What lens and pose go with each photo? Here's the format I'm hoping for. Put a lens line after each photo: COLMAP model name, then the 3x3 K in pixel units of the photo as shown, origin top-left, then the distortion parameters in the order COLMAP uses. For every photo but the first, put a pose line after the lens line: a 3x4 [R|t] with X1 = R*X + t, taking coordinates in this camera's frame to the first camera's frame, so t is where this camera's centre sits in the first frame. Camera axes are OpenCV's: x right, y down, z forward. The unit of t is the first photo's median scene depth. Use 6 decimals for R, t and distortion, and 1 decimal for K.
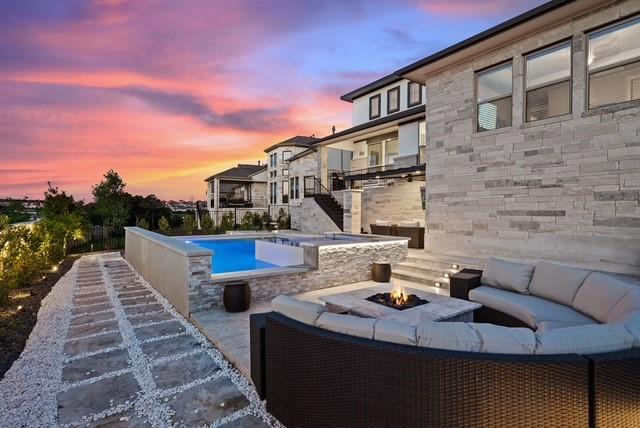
lens RADIAL K [[314.7, 0, 319.5], [0, 314.7, 213.1], [0, 0, 1]] dist [-0.003737, 0.000320]
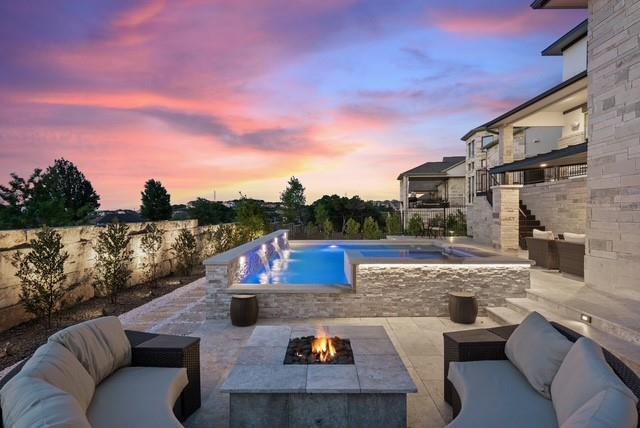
lens RADIAL K [[351.3, 0, 319.8], [0, 351.3, 215.9], [0, 0, 1]] dist [0.000943, 0.000936]
pose [[0.805622, 0.000643, -0.592430, 0.340197], [0.004437, 0.999965, 0.007119, -0.019067], [0.592413, -0.008364, 0.805591, 0.159598]]
